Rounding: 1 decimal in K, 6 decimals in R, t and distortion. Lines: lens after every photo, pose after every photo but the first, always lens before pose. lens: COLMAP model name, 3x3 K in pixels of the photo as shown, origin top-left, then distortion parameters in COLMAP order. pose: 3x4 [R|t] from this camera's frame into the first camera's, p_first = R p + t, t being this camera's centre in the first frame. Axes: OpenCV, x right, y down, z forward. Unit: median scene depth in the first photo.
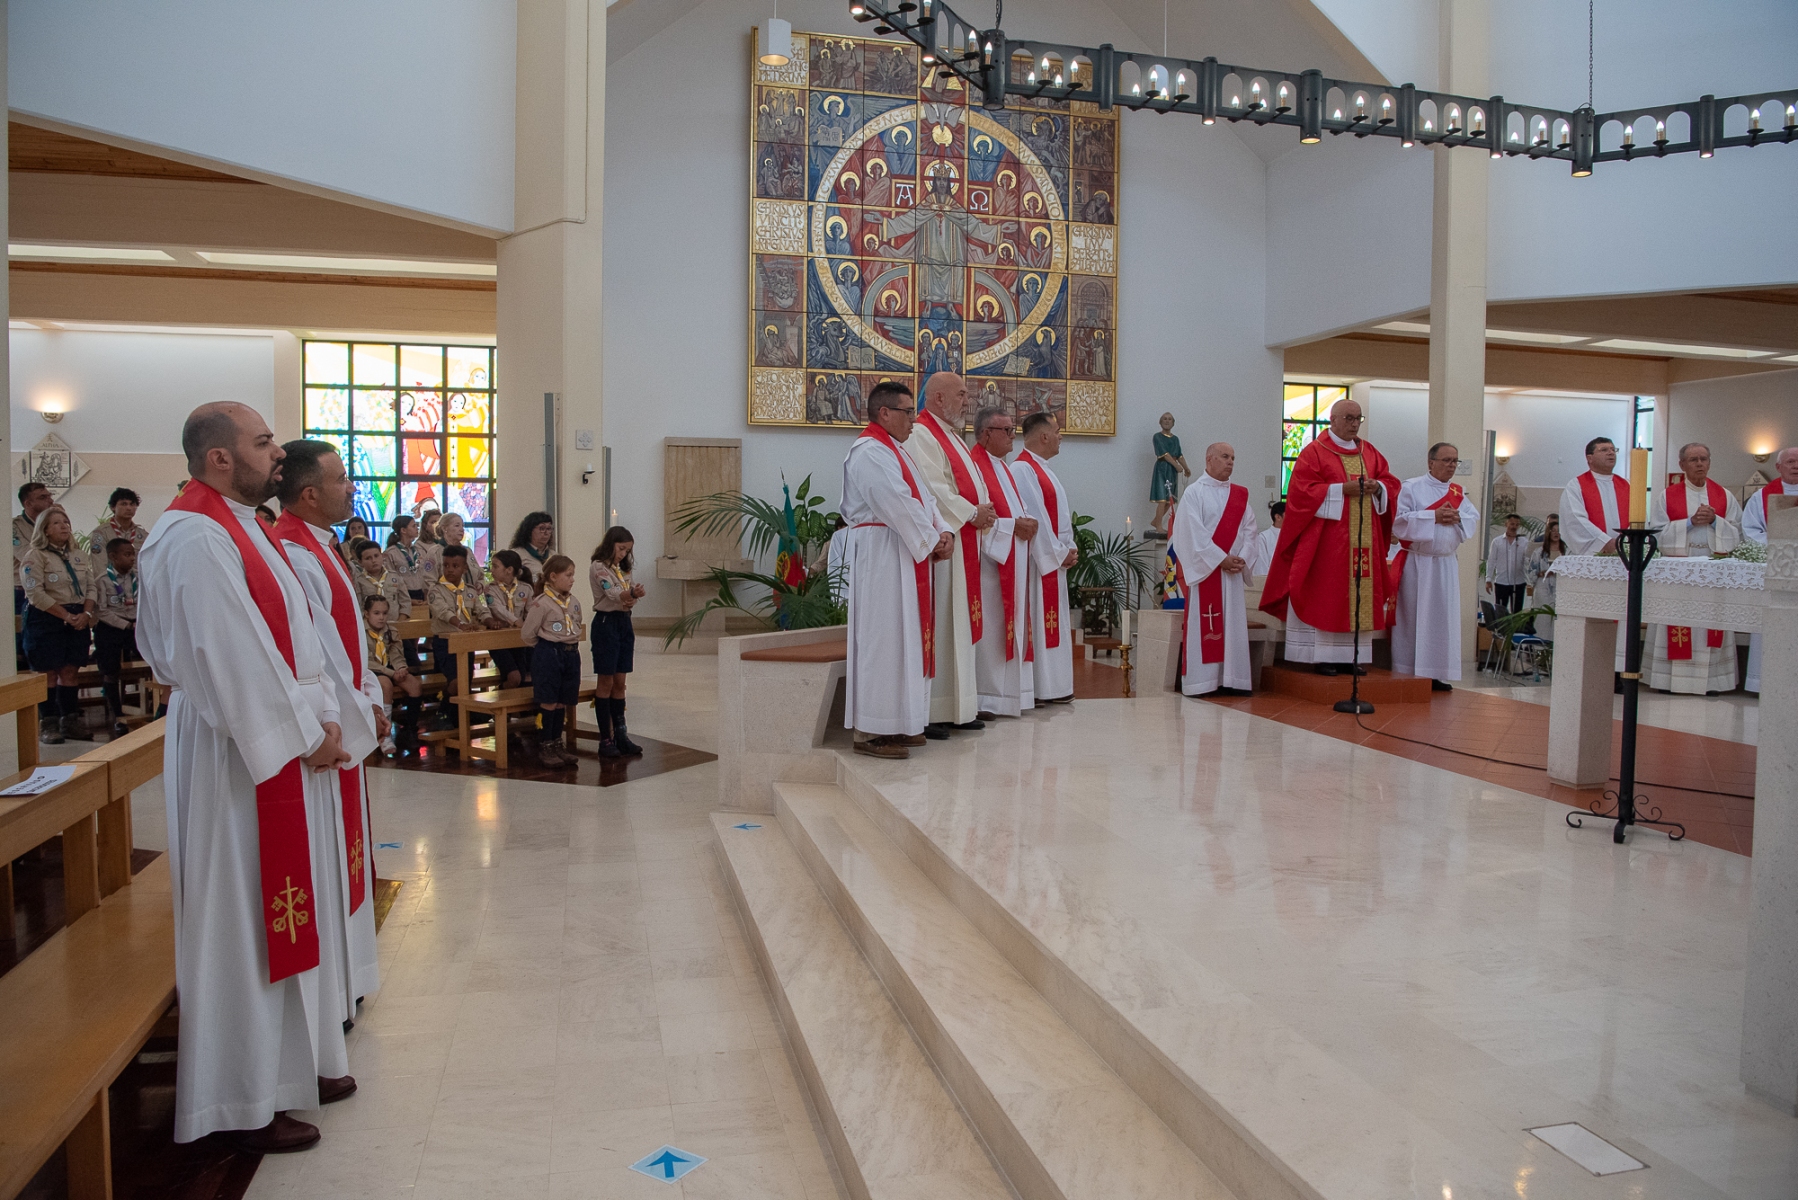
lens RADIAL K [[1229.0, 0, 897.7], [0, 1229.0, 598.7], [0, 0, 1]] dist [-0.075186, 0.016214]
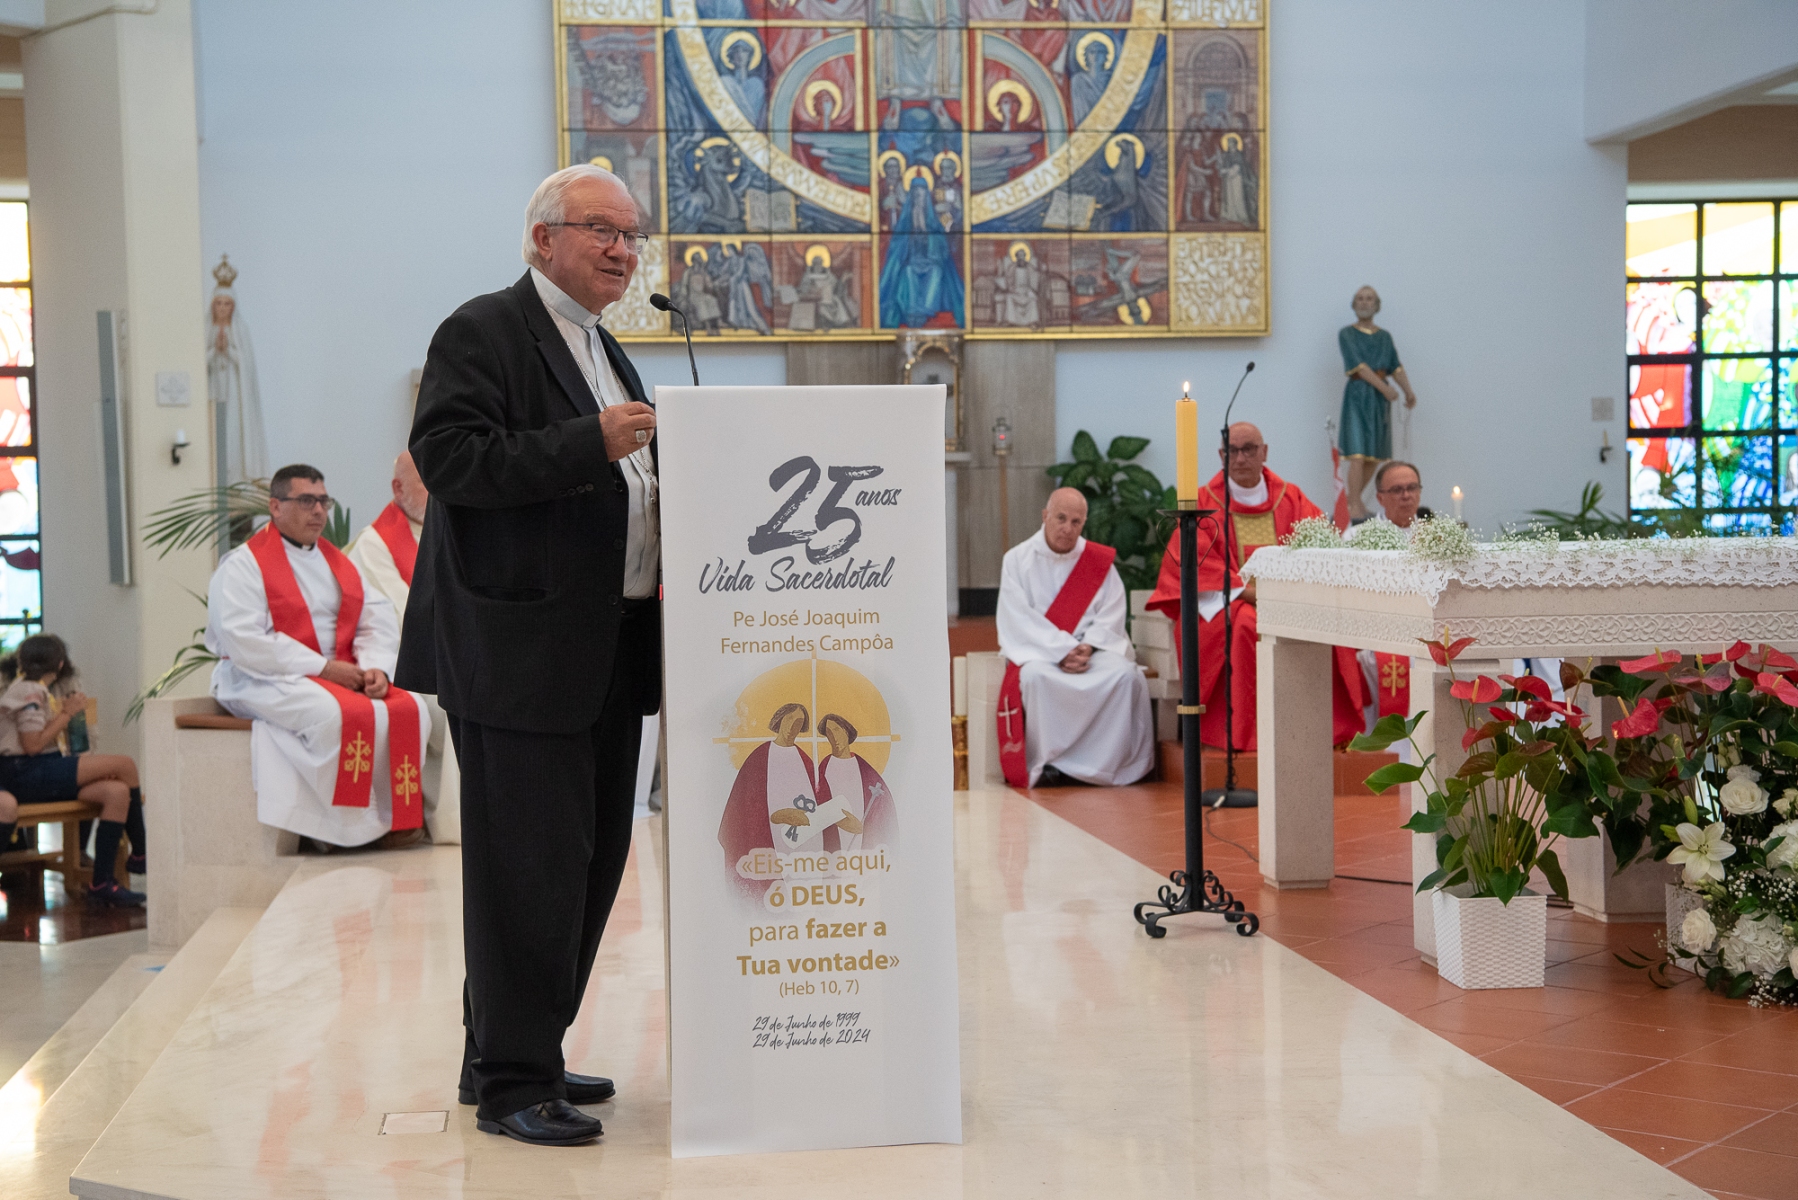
lens RADIAL K [[2662.0, 0, 893.1], [0, 2662.0, 593.9], [0, 0, 1]] dist [0.194020, 0.000000]
pose [[0.992718, -0.025254, -0.117788, 0.157771], [0.021665, 0.999264, -0.031650, 0.010705], [0.118500, 0.028868, 0.992534, -0.158509]]
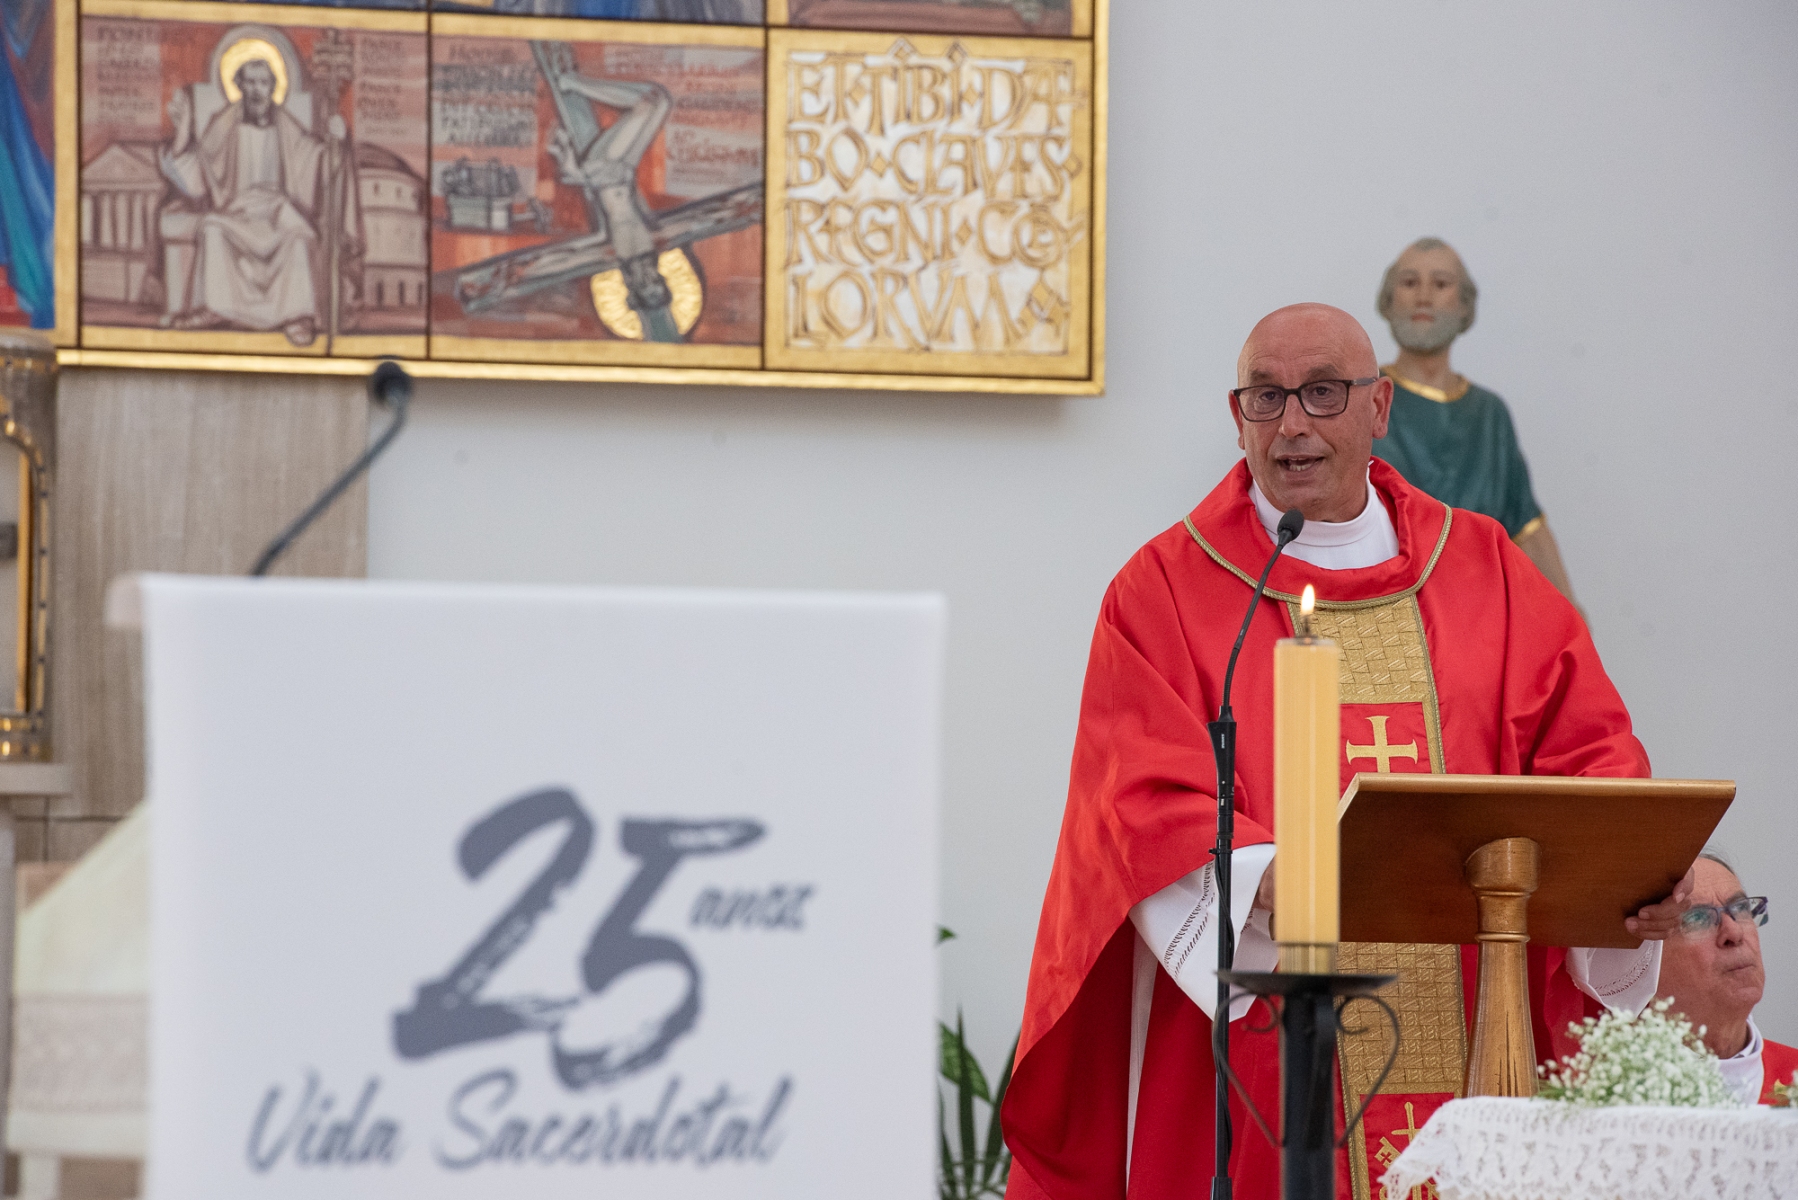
lens RADIAL K [[9996.0, 0, 898.3], [0, 9996.0, 599.5], [0, 0, 1]] dist [2.206592, 0.000000]
pose [[0.999470, -0.002019, 0.032500, 0.117562], [0.005227, 0.995079, -0.098948, 0.017275], [-0.032140, 0.099066, 0.994562, -0.254321]]
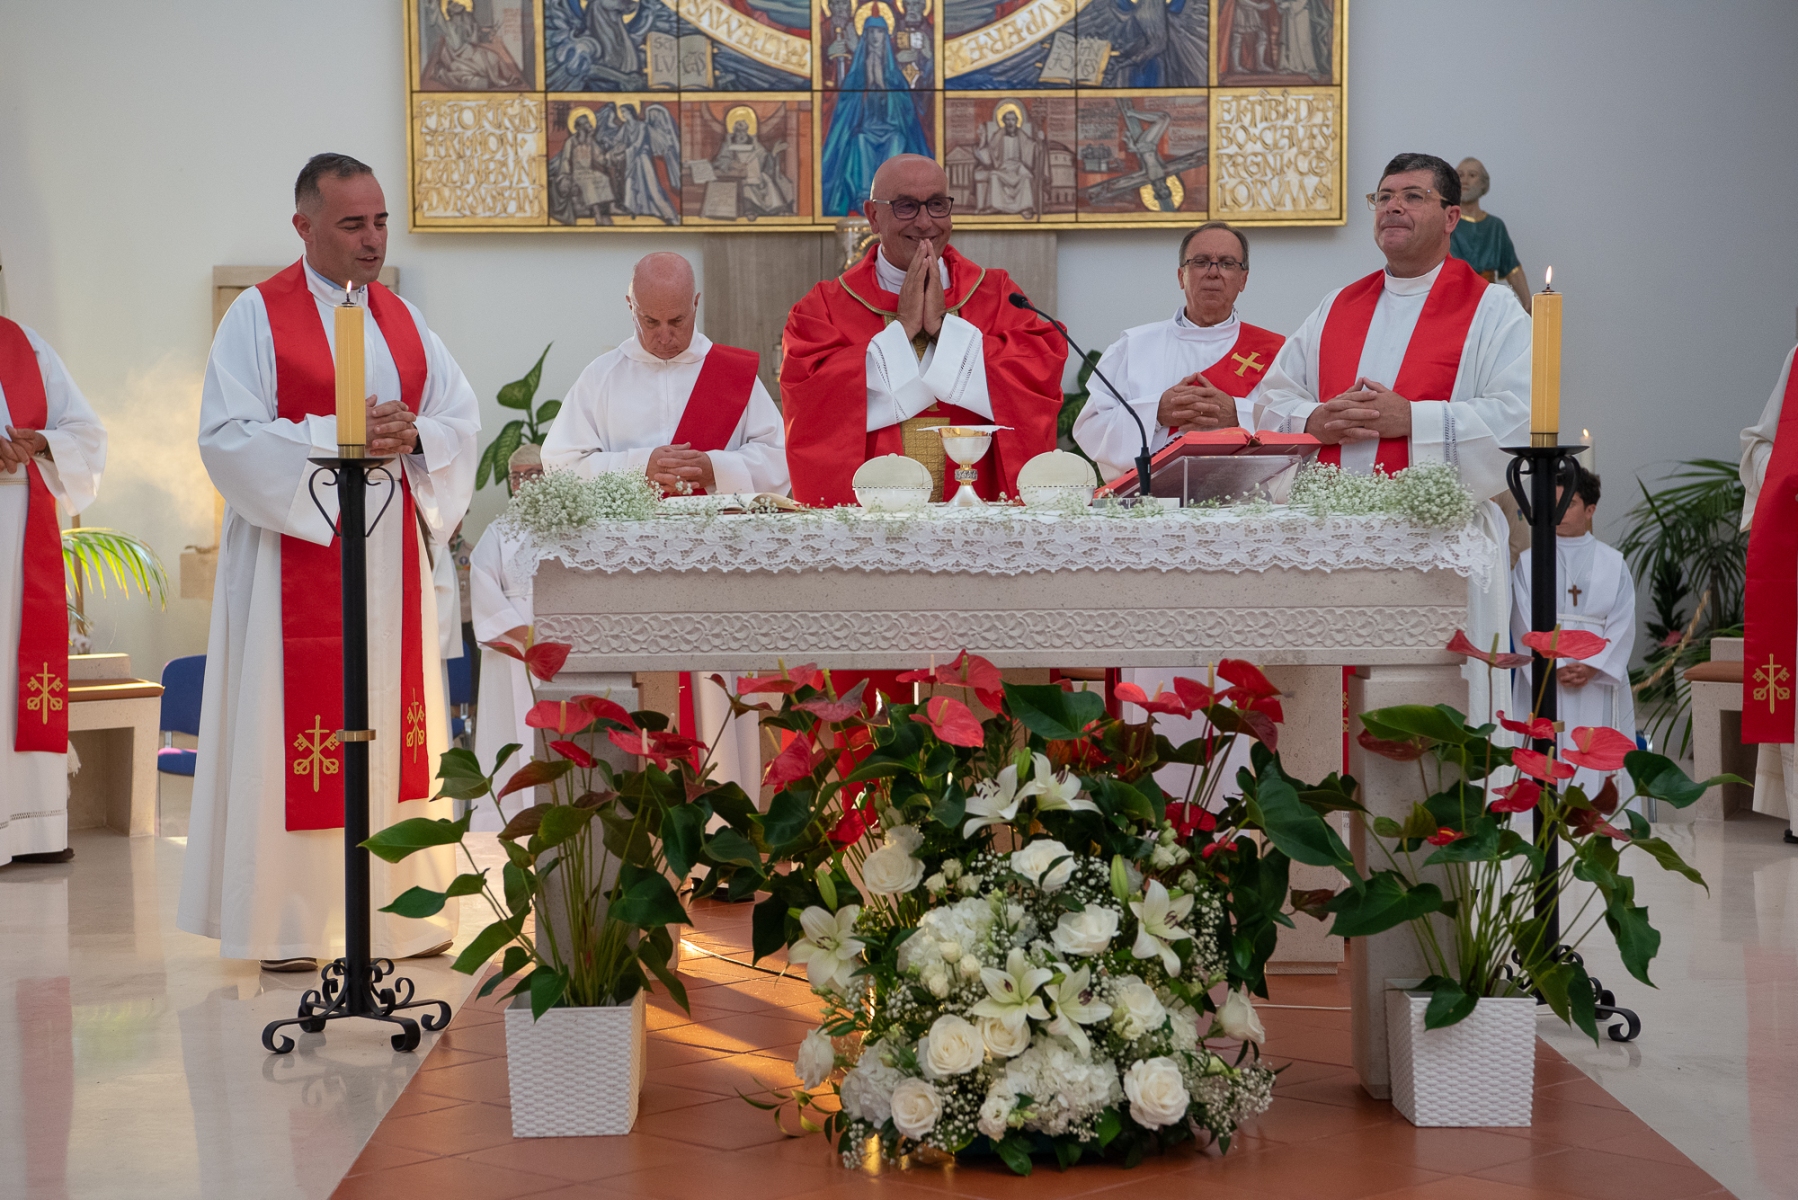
lens RADIAL K [[3380.8, 0, 906.1], [0, 3380.8, 590.3], [0, 0, 1]] dist [0.303221, 0.000000]
pose [[0.974574, -0.012465, -0.223720, 0.298453], [0.007312, 0.999689, -0.023847, 0.009857], [0.223948, 0.021604, 0.974362, -0.099934]]
